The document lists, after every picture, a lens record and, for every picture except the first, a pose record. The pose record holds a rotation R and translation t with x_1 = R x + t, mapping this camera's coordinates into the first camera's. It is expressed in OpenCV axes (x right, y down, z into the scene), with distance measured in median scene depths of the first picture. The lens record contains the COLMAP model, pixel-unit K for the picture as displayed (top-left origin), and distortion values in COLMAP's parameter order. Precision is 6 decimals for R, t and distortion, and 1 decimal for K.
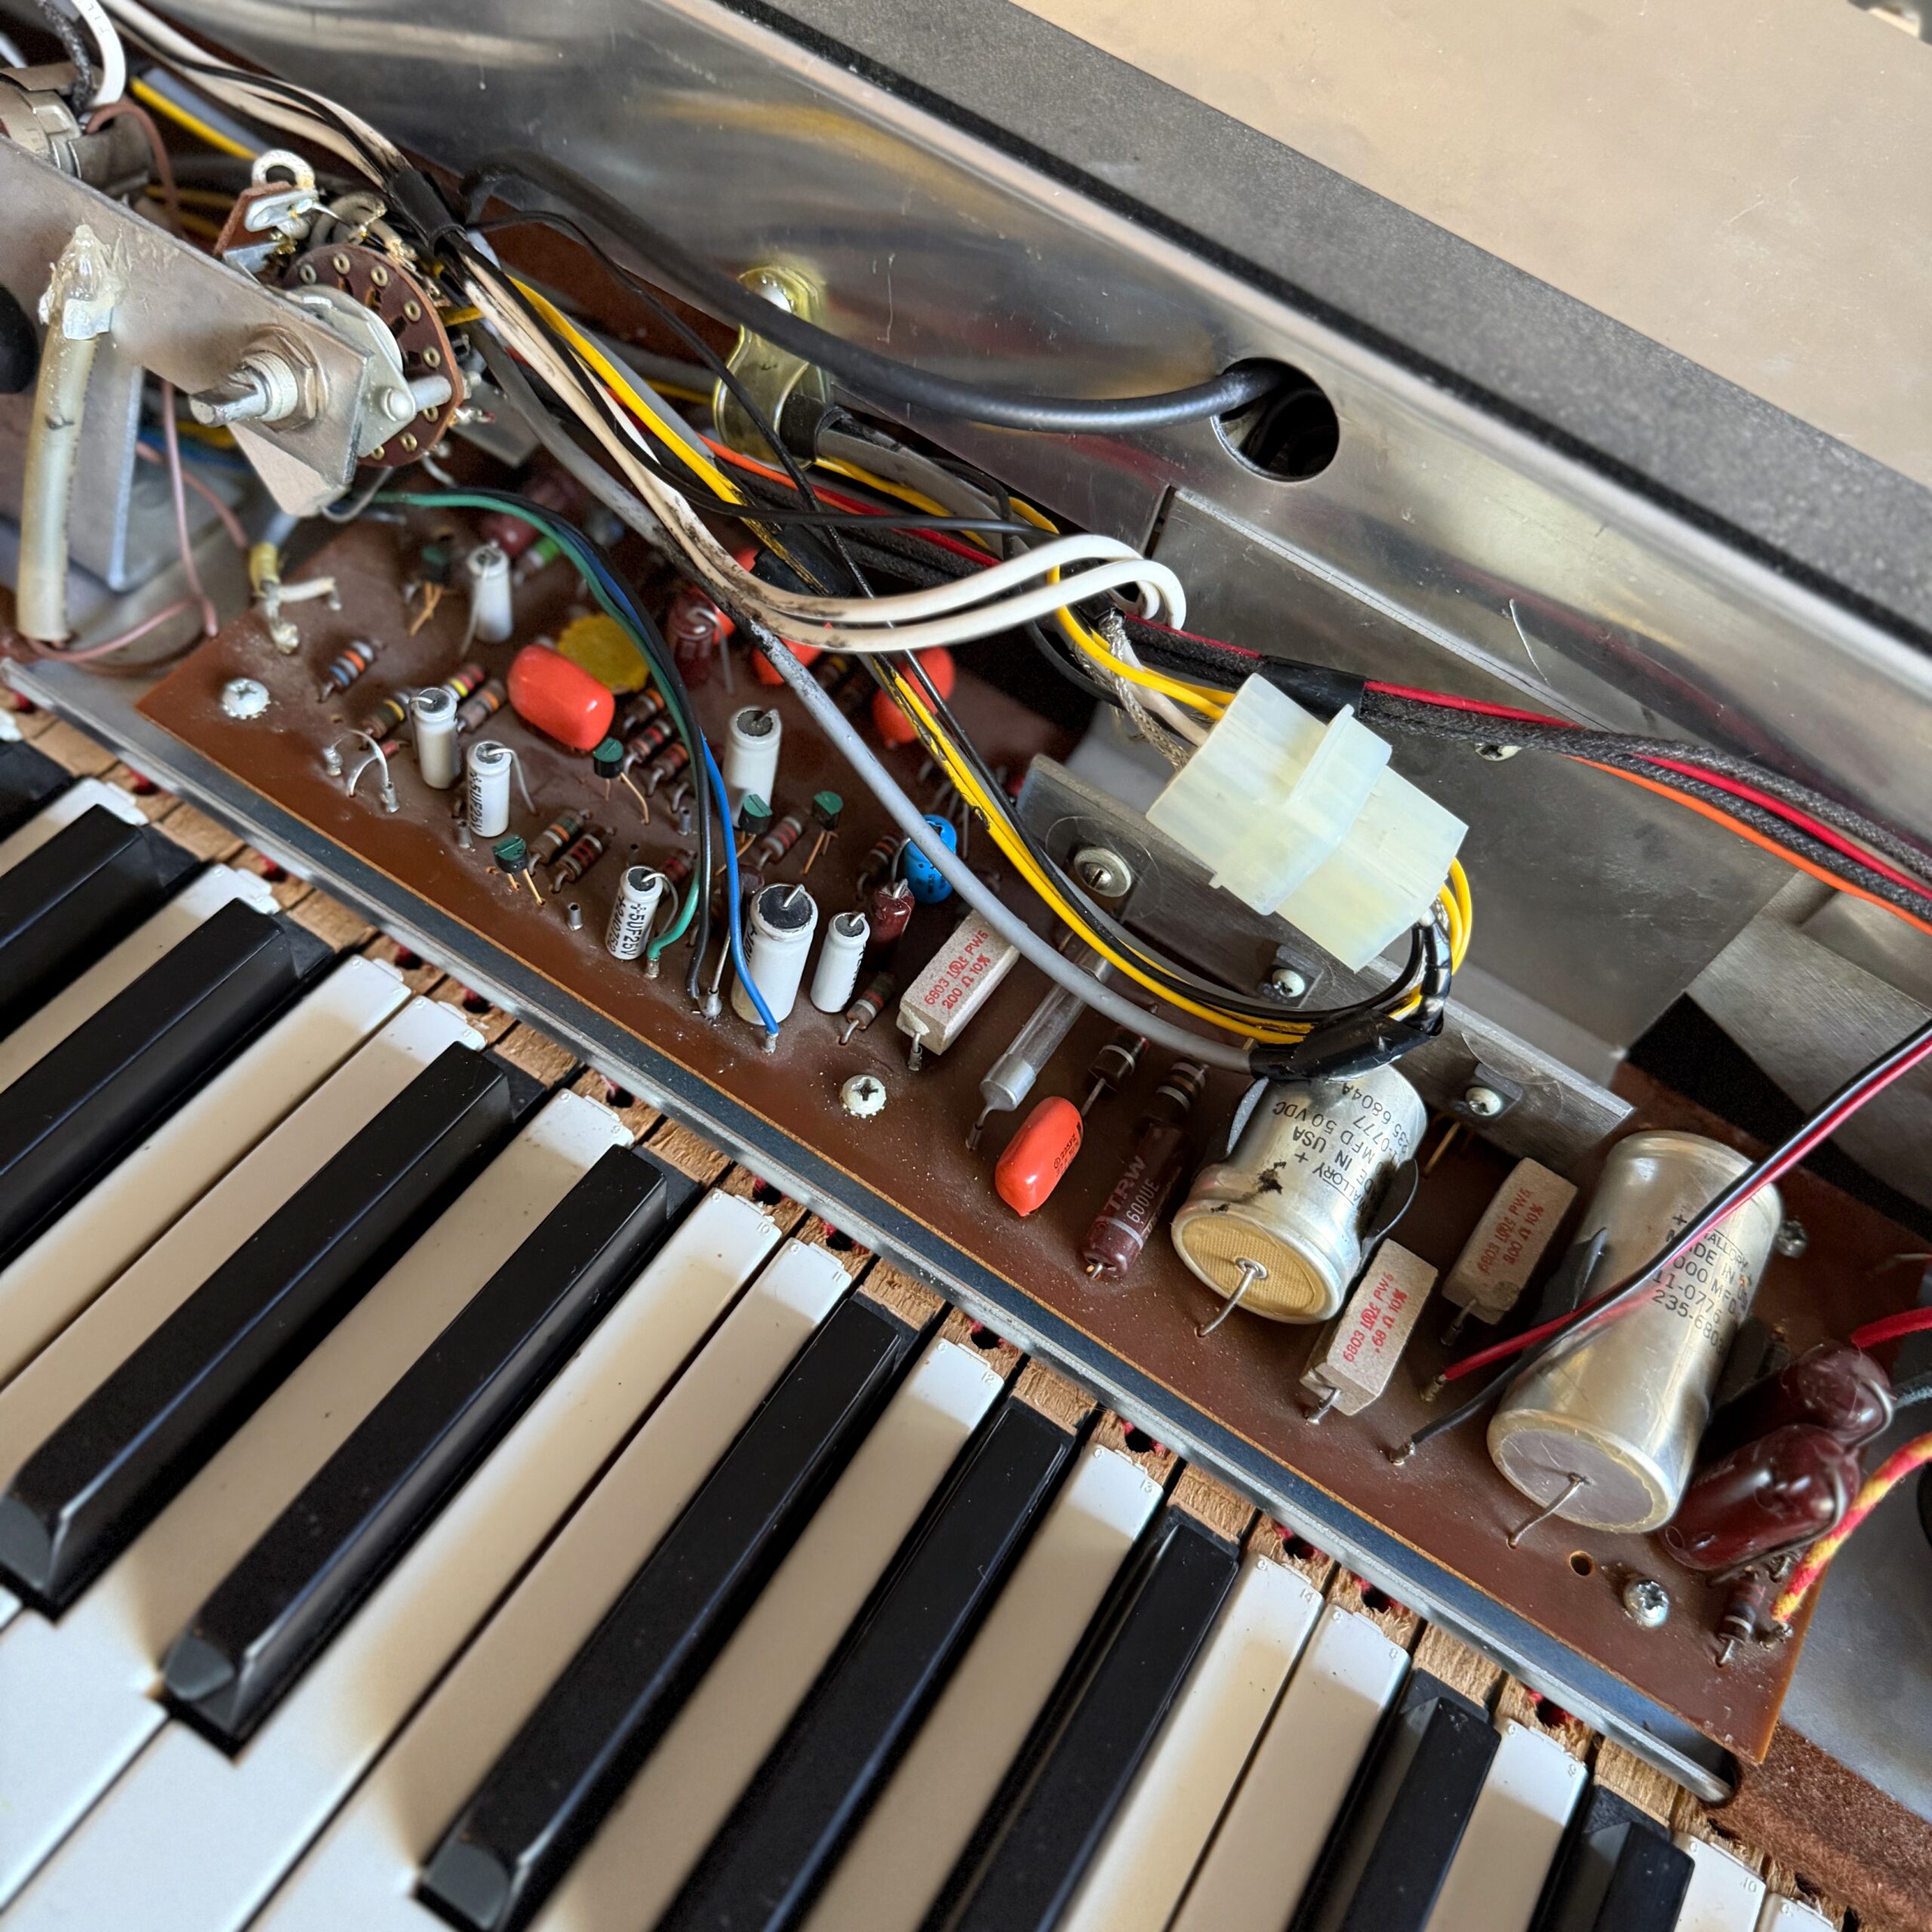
lens RADIAL K [[1779.9, 0, 977.7], [0, 1779.9, 957.1], [0, 0, 1]] dist [0.036577, -0.065499]
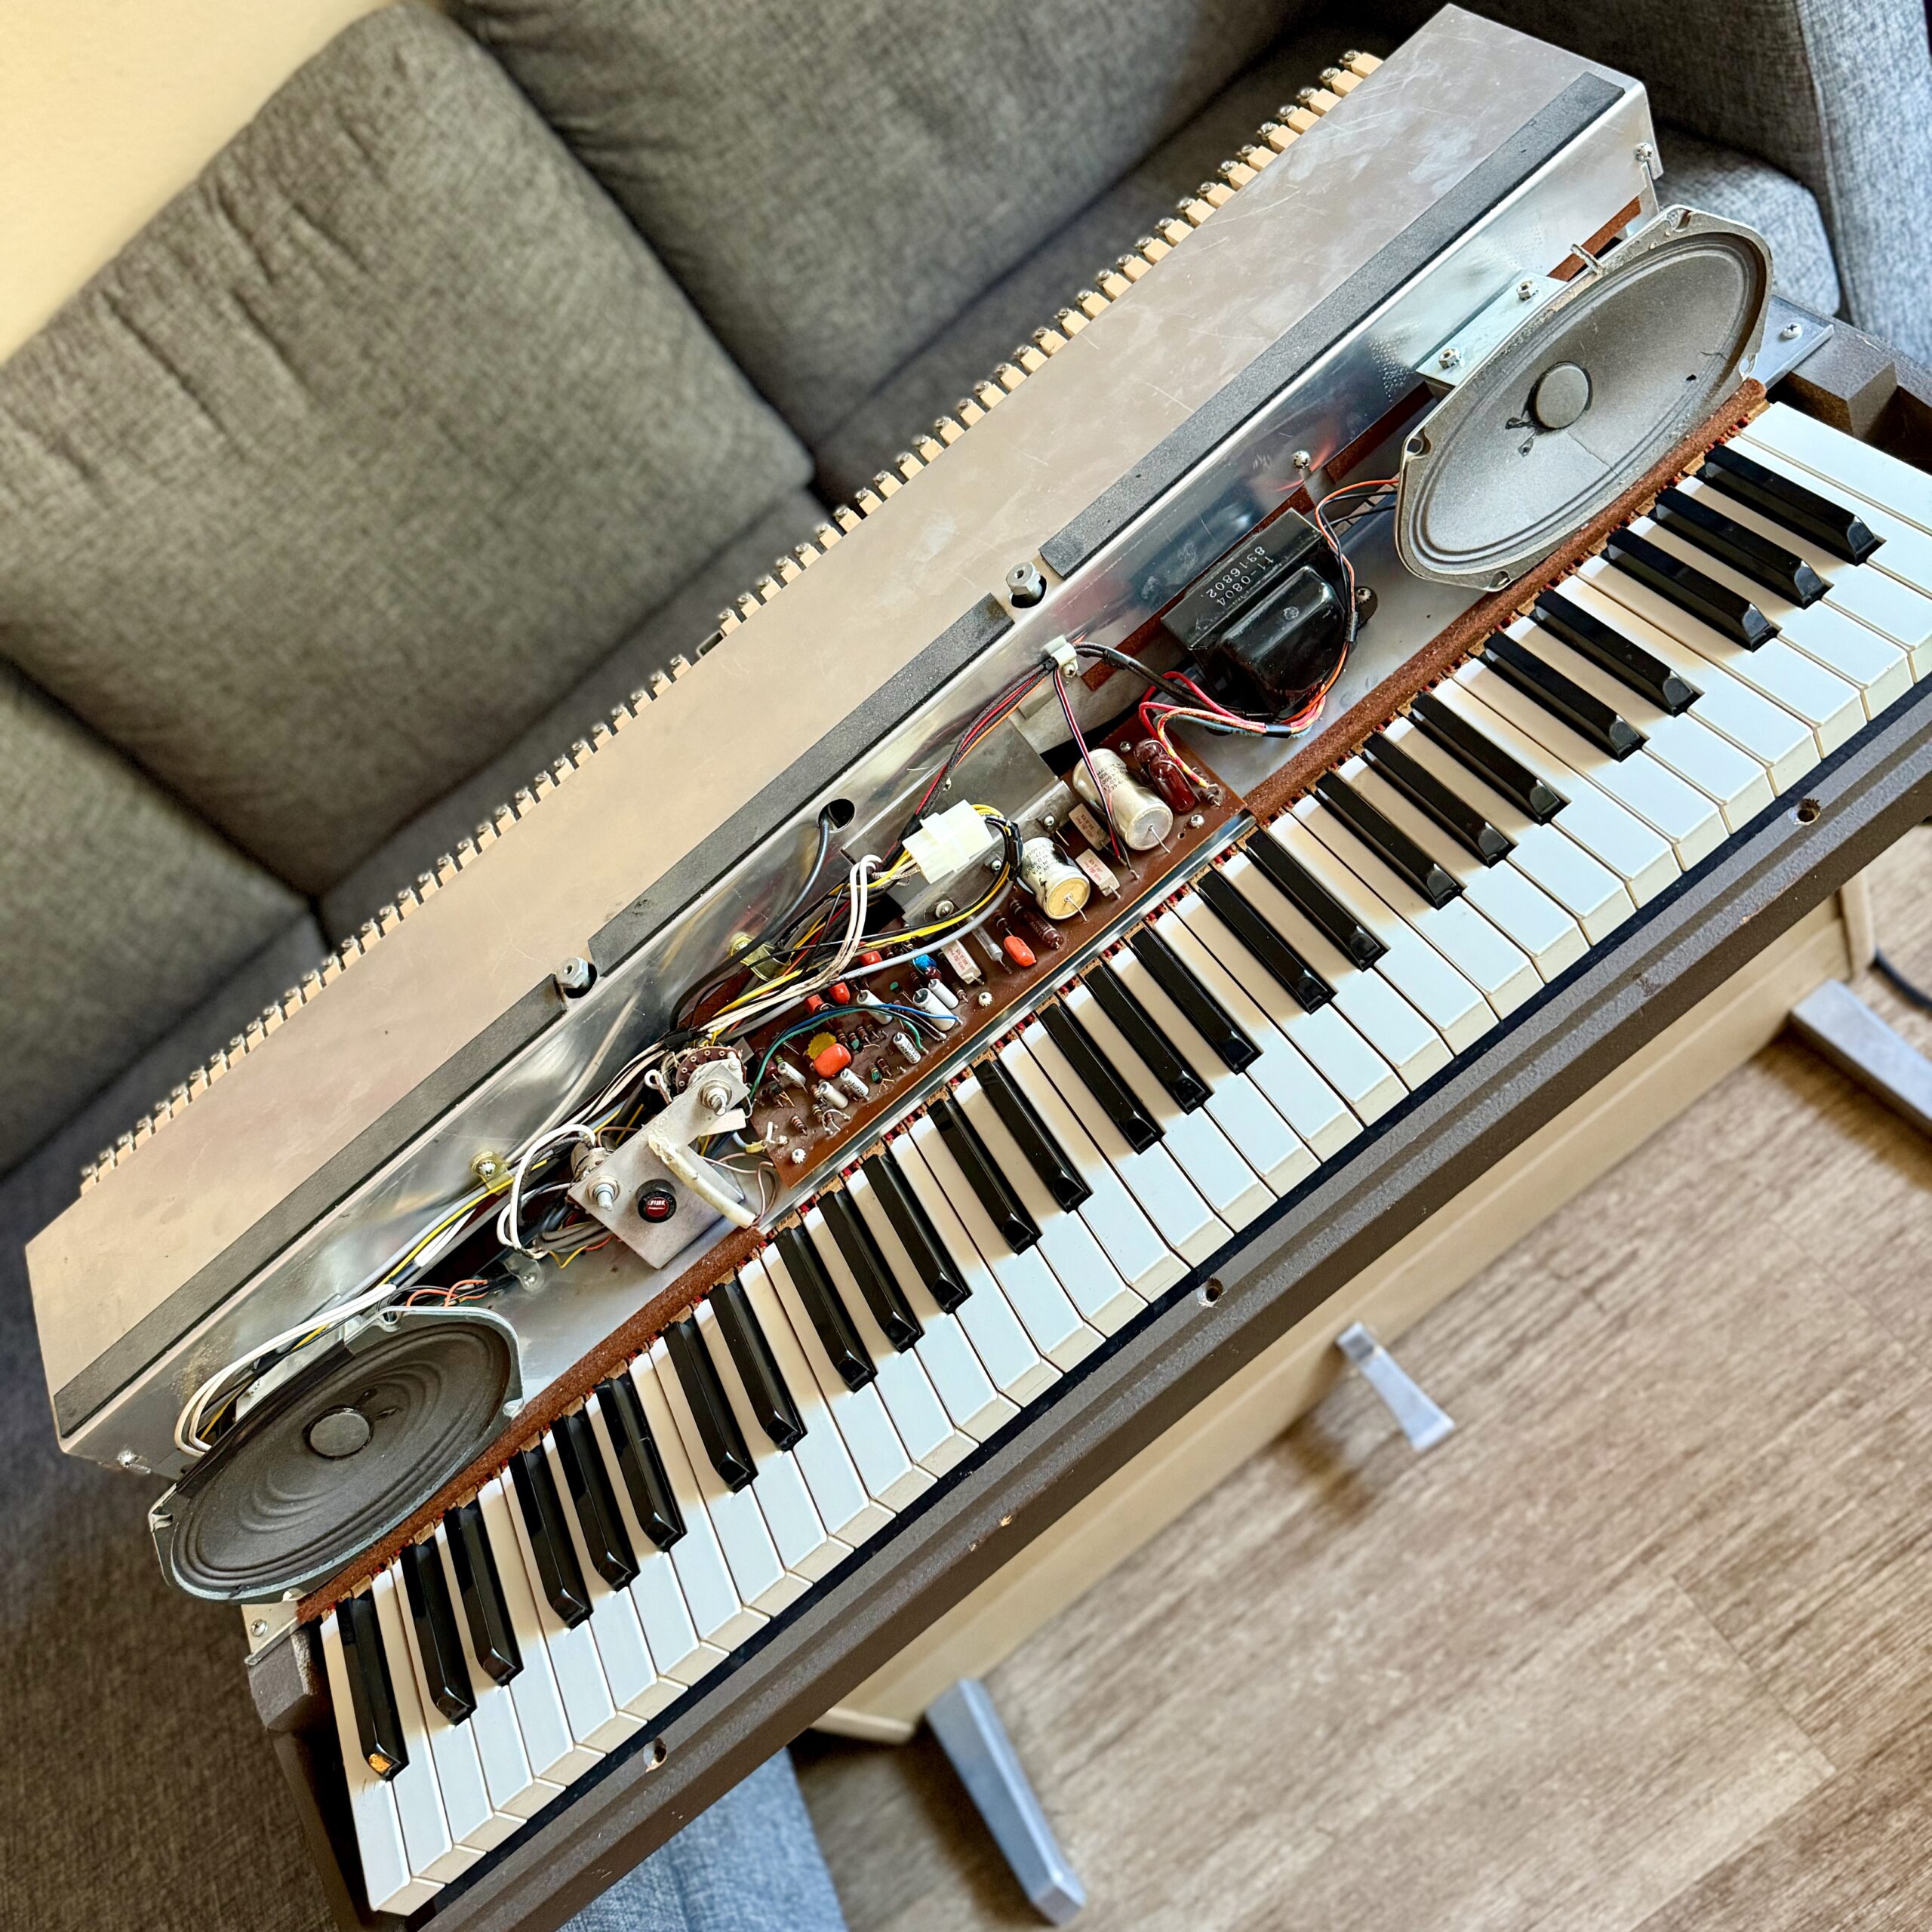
lens RADIAL K [[1779.9, 0, 977.7], [0, 1779.9, 957.1], [0, 0, 1]] dist [0.036577, -0.065499]
pose [[0.327420, -0.929735, 0.168488, -0.546502], [0.944017, 0.314262, -0.100361, 0.369166], [0.040359, 0.191915, 0.980581, -2.182802]]
